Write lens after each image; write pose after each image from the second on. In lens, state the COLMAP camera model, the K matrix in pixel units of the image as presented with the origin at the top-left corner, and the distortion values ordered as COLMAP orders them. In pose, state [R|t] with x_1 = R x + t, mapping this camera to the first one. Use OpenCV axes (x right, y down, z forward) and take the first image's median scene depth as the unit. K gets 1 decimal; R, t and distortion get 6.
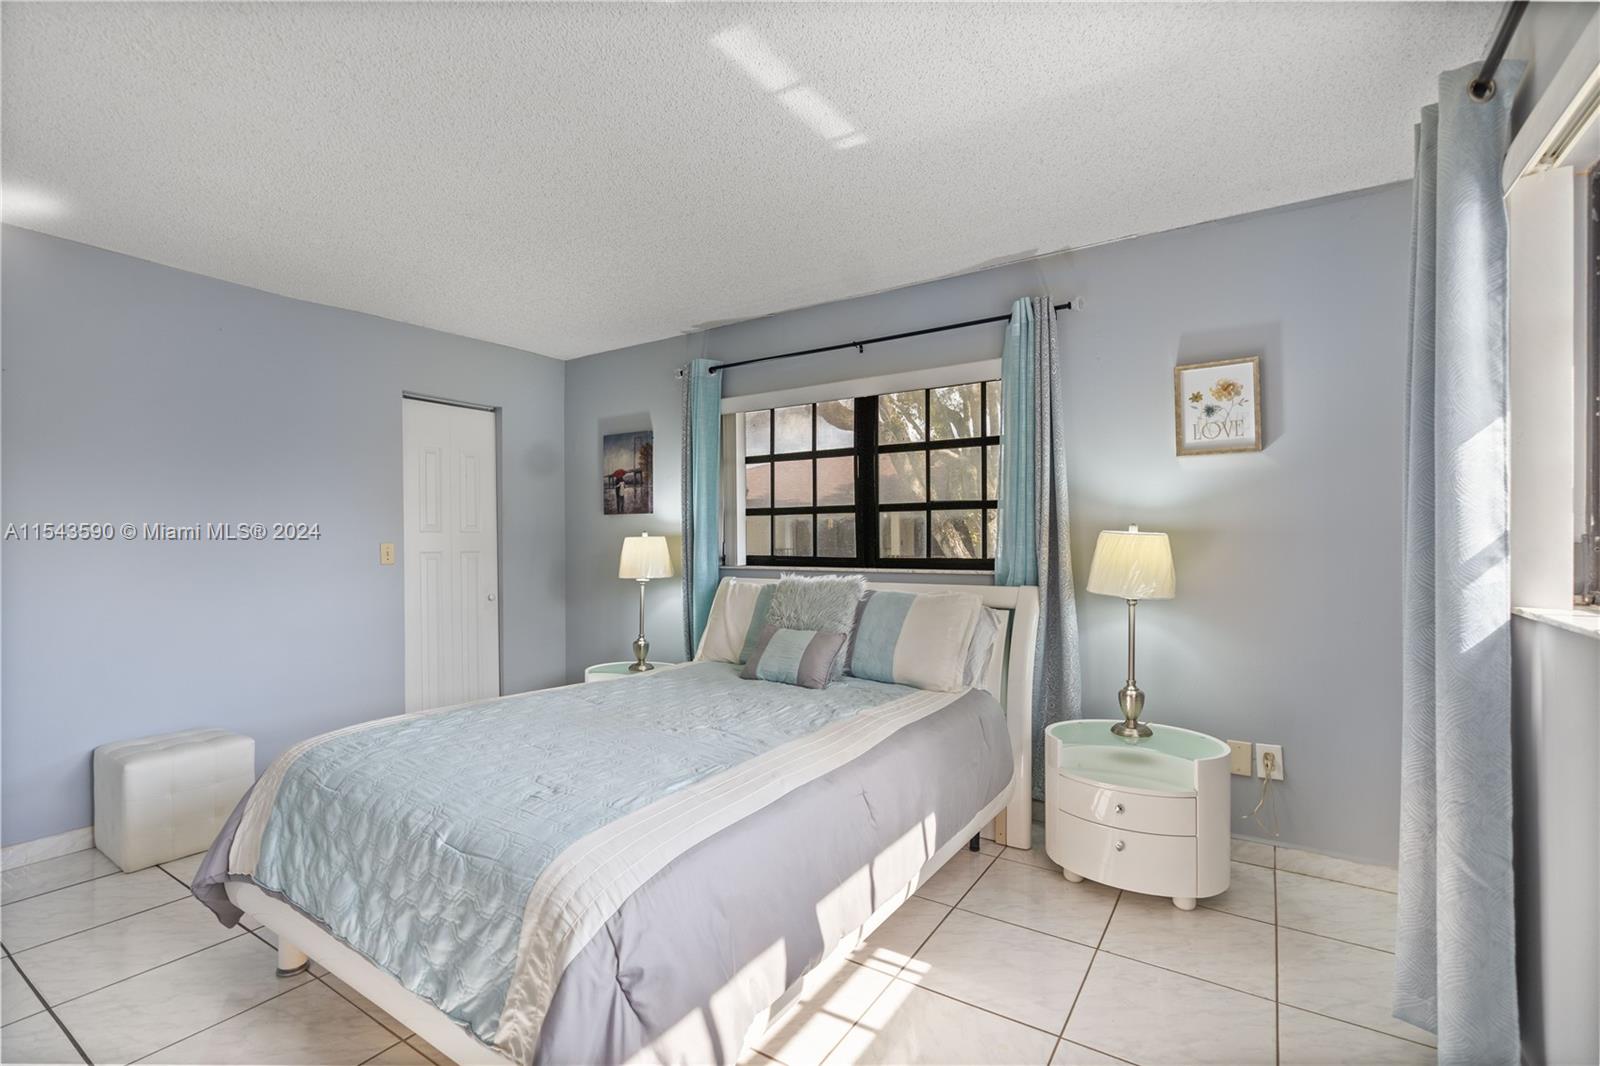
lens RADIAL K [[727.1, 0, 803.8], [0, 727.1, 540.9], [0, 0, 1]] dist [-0.009159, -0.000074]
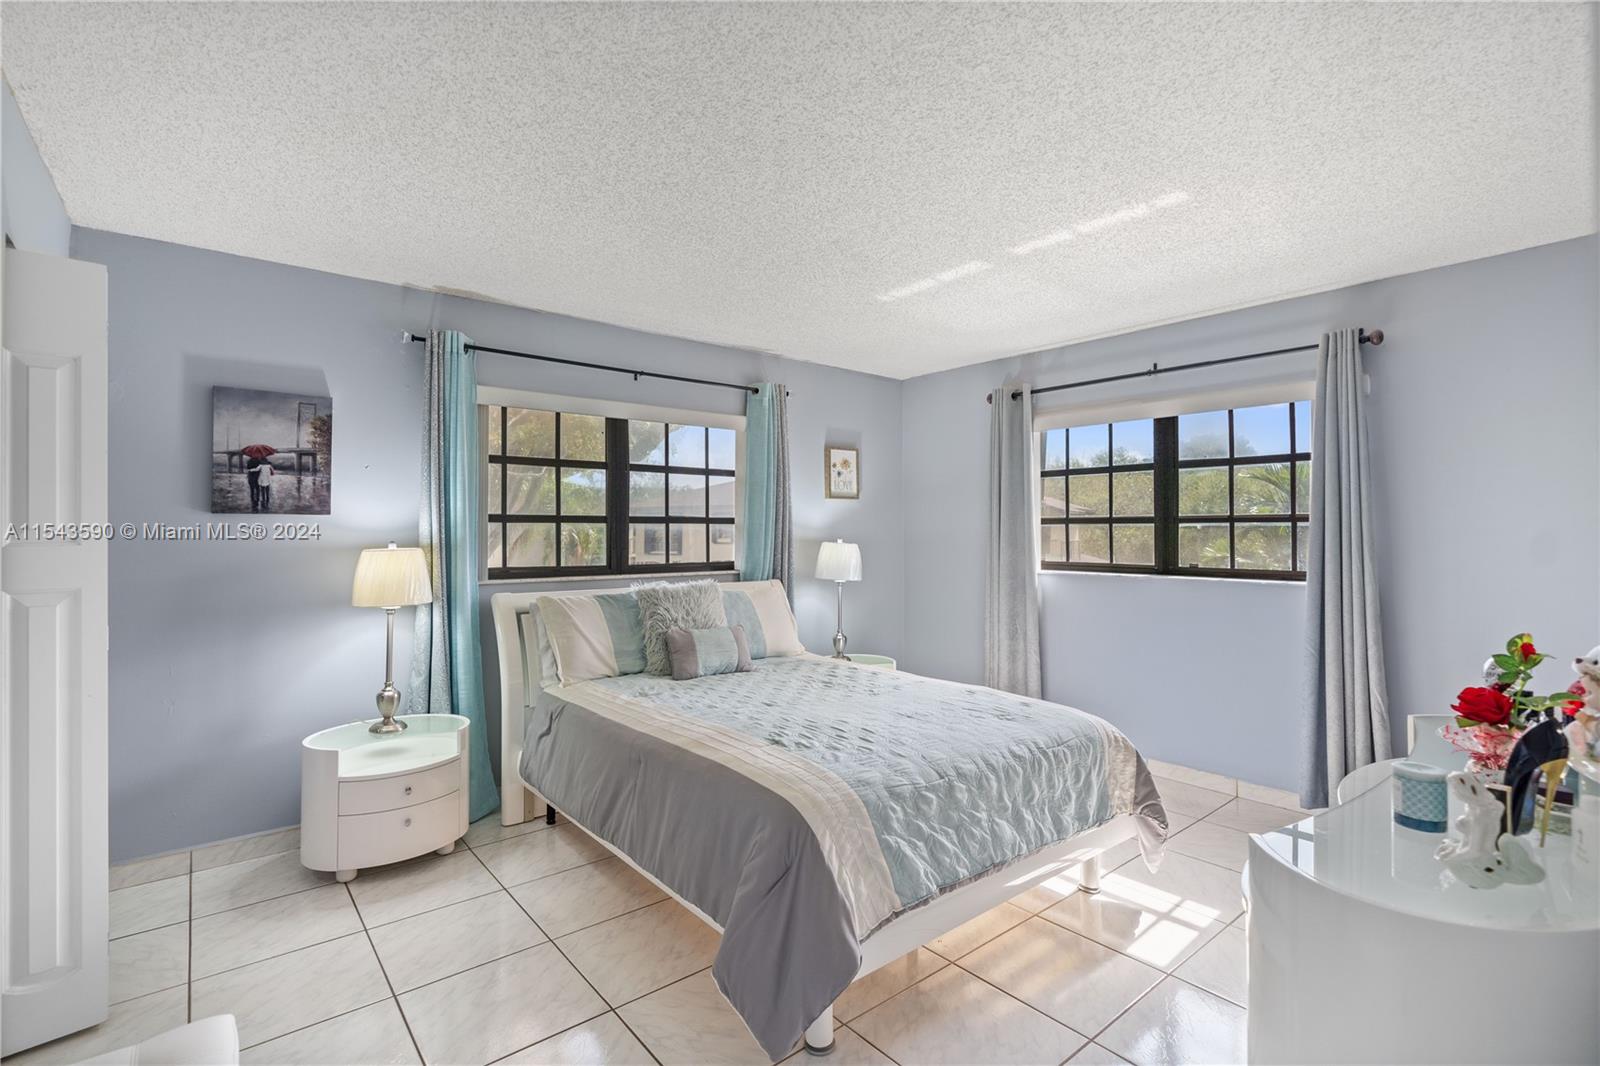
lens RADIAL K [[731.8, 0, 793.7], [0, 731.8, 529.6], [0, 0, 1]] dist [-0.003162, 0.000722]
pose [[0.305077, 0.007666, 0.952297, -0.869048], [-0.000301, 0.999968, -0.007953, -0.020907], [-0.952328, 0.002140, 0.305070, 0.410063]]
